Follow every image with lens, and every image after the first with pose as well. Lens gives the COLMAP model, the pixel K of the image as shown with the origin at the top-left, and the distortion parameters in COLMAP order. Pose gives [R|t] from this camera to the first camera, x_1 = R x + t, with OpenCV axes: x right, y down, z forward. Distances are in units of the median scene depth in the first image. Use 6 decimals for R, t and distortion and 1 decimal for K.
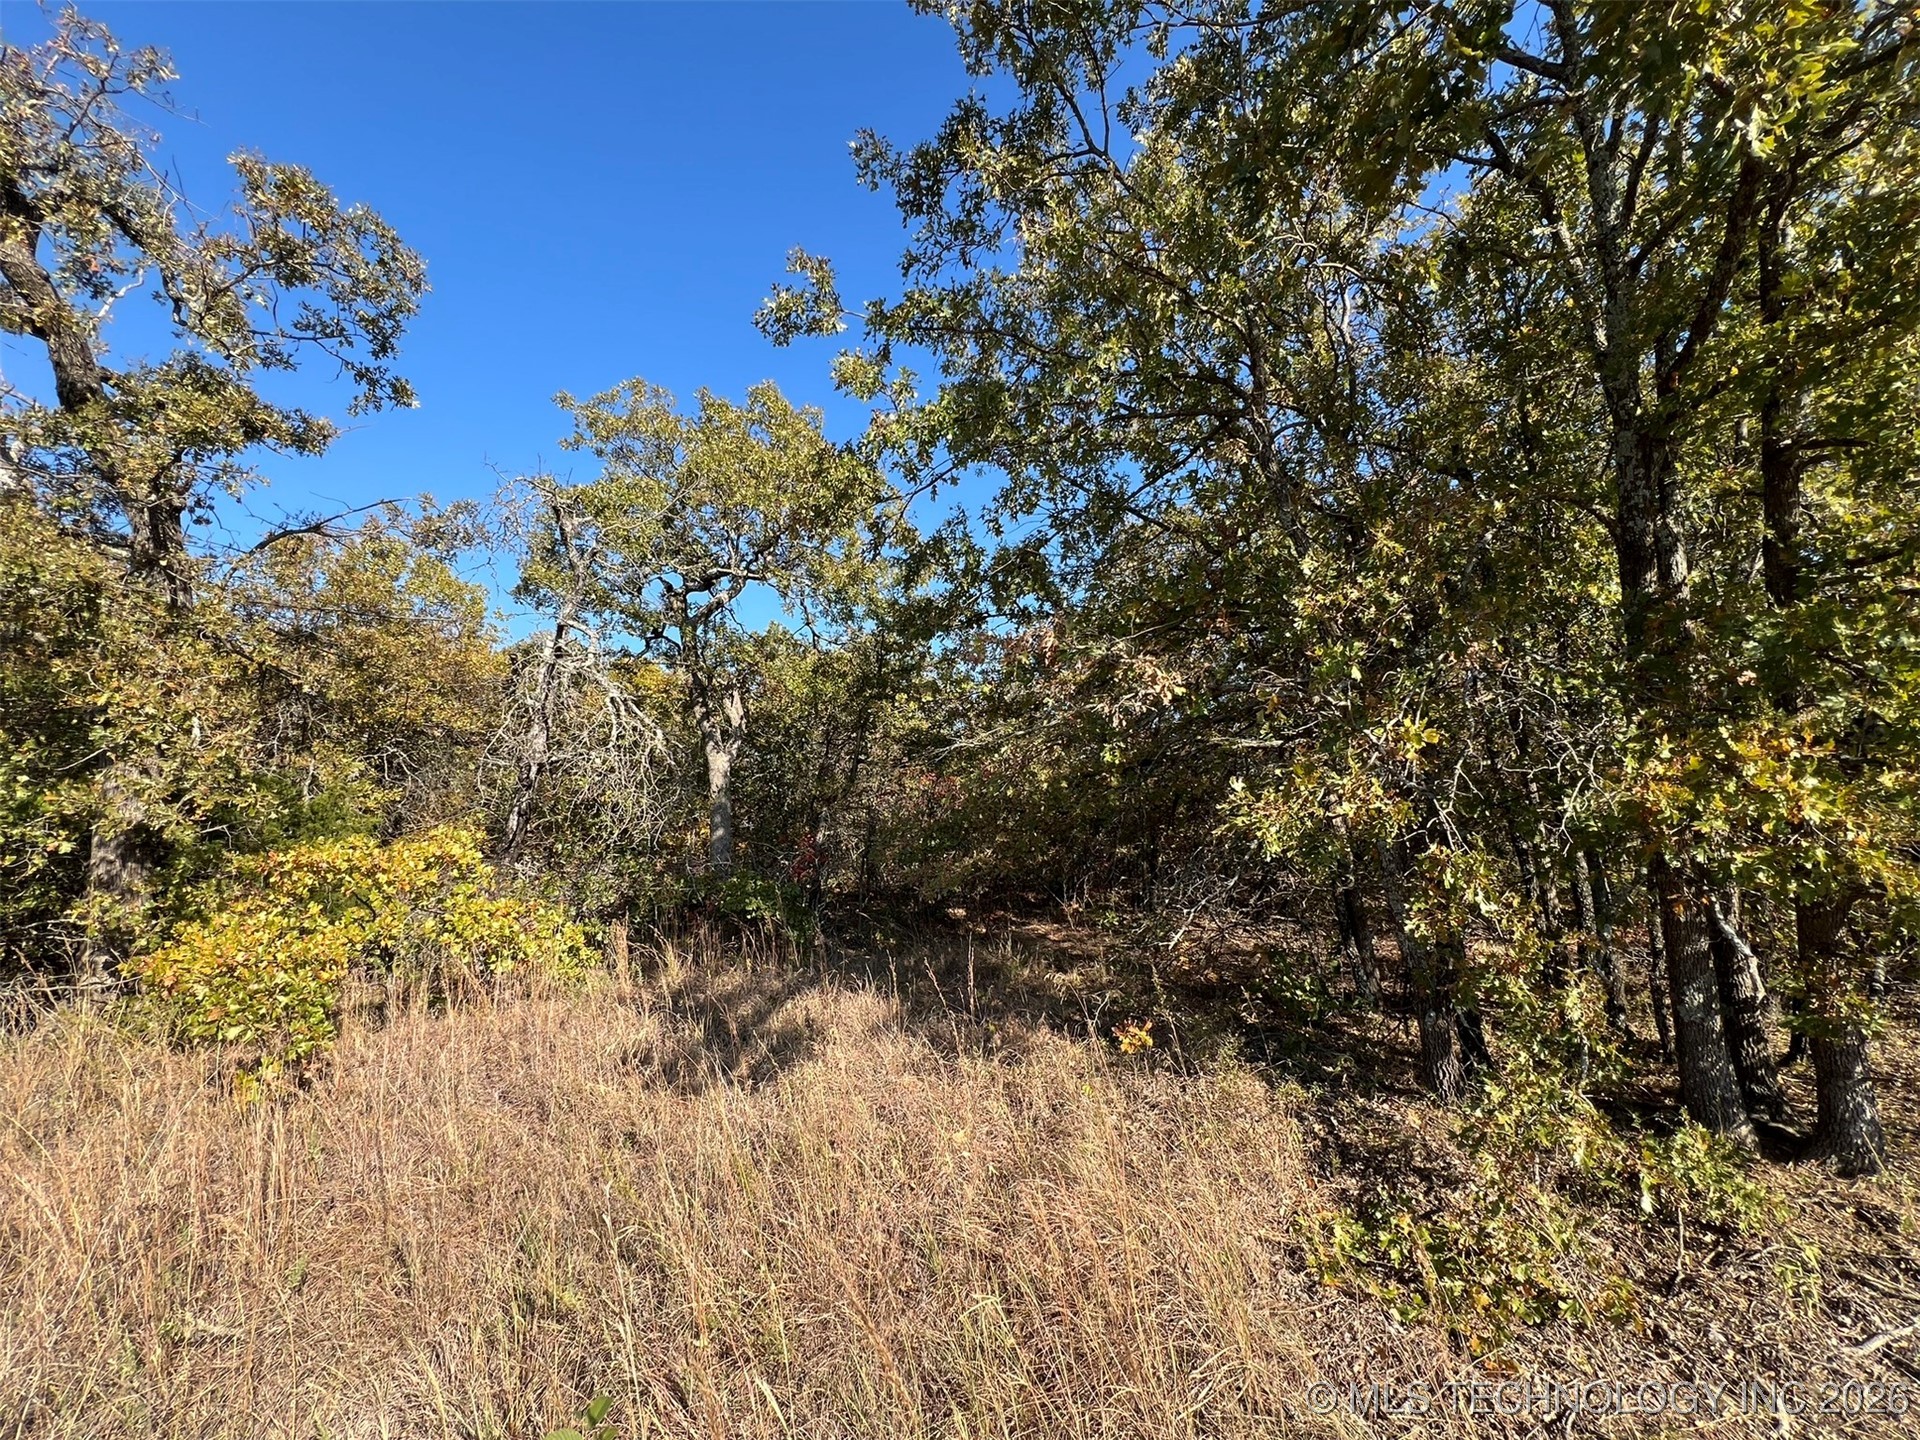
lens RADIAL K [[772.1, 0, 960.0], [0, 772.1, 720.0], [0, 0, 1]] dist [0.000330, 0.000050]
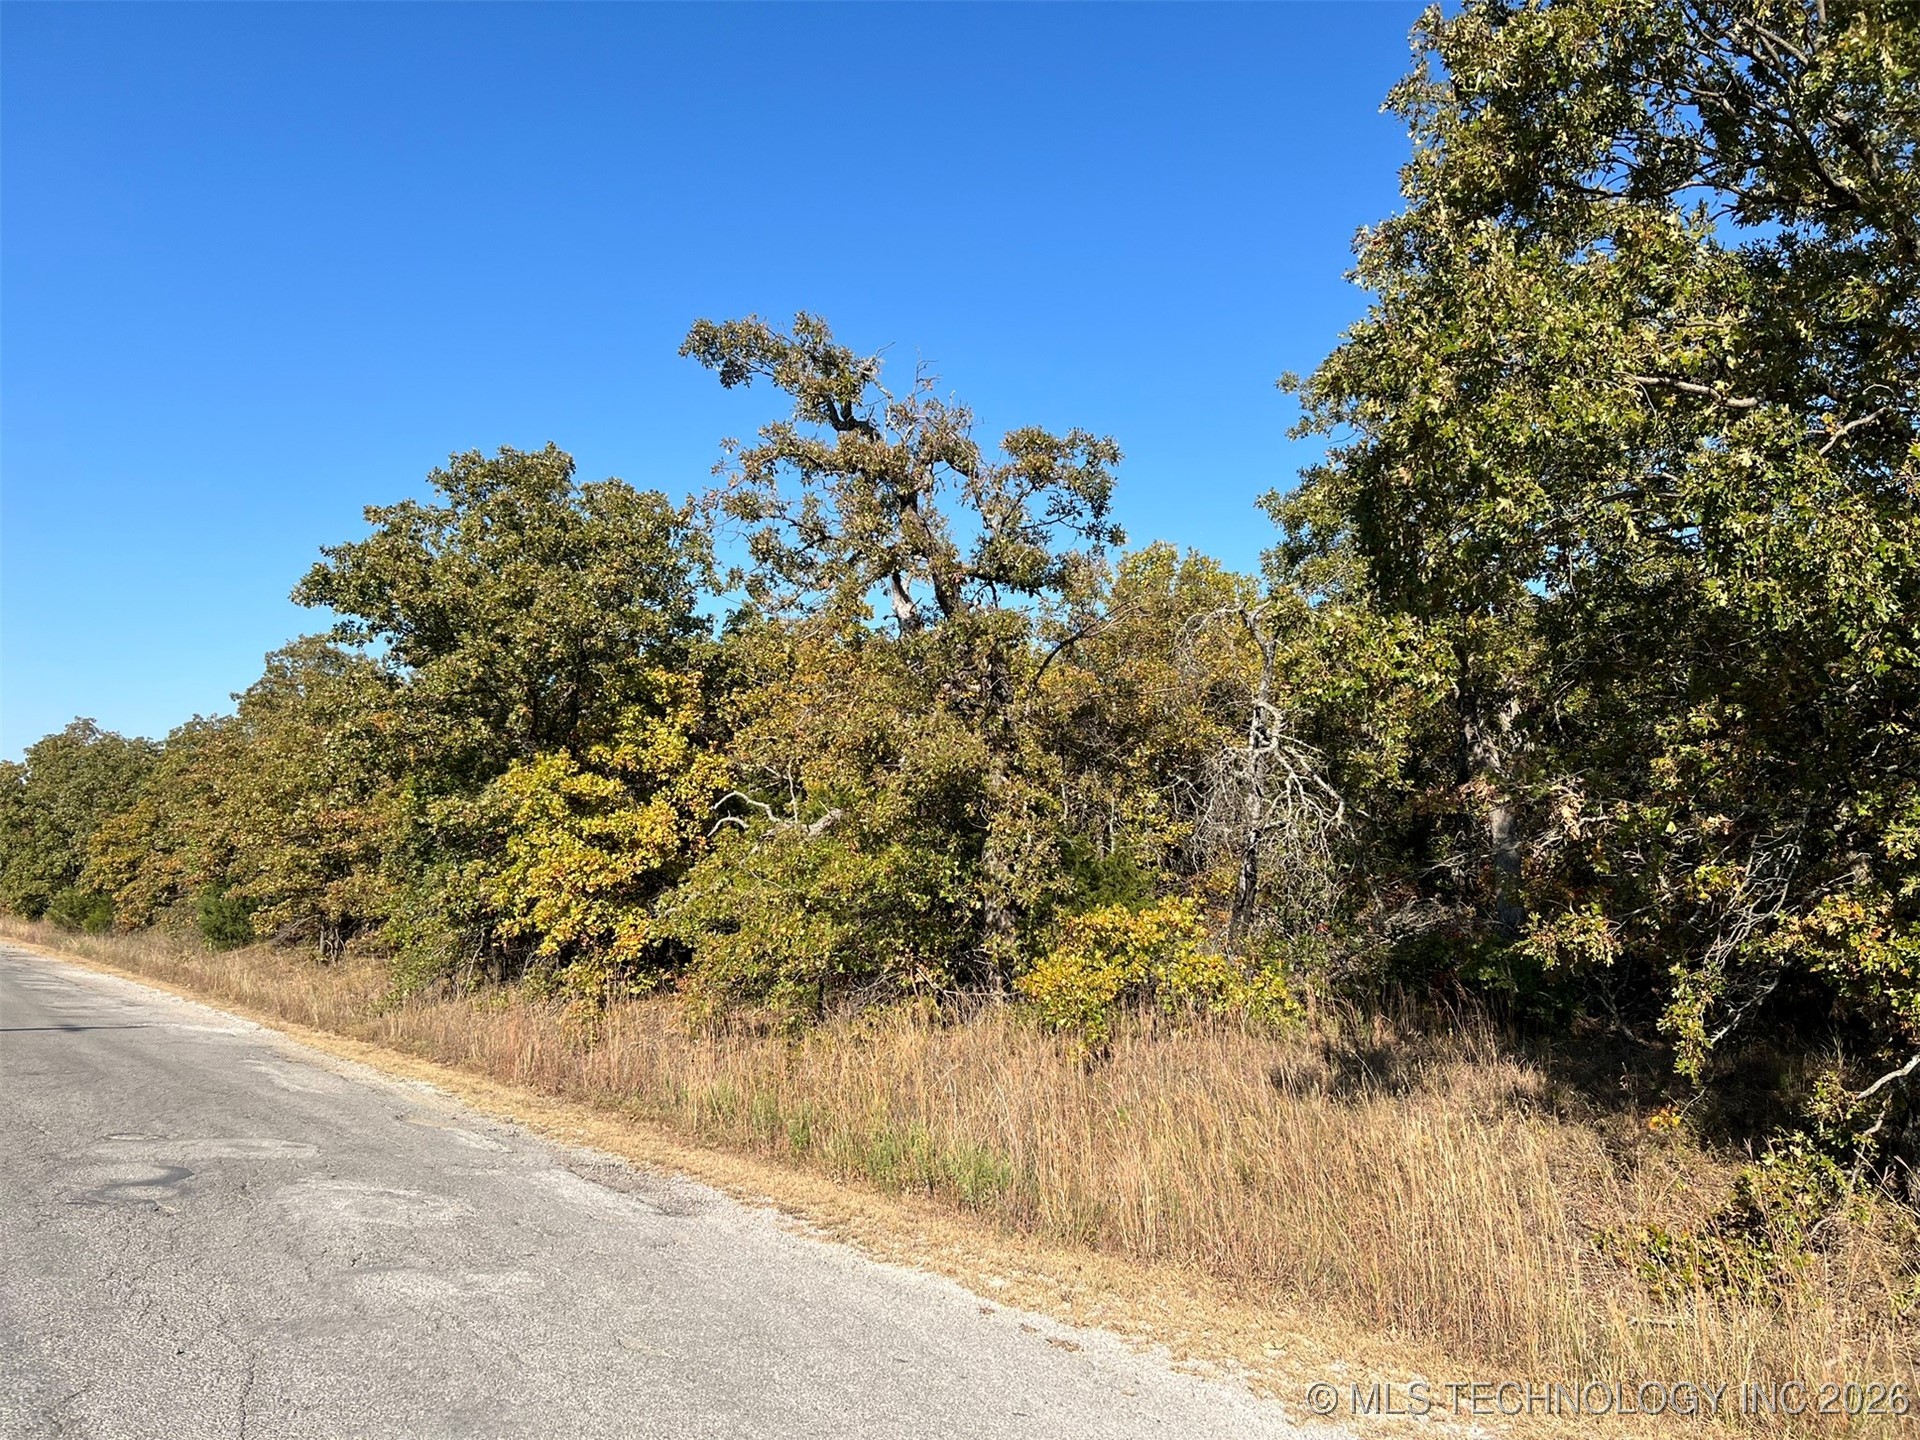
lens RADIAL K [[1438.0, 0, 963.1], [0, 1438.0, 725.7], [0, 0, 1]] dist [0.065848, -0.067988]
pose [[0.676230, -0.056065, -0.734554, 1.384123], [0.112251, 0.993299, 0.027525, -0.393257], [0.728089, -0.101067, 0.677991, -1.351274]]
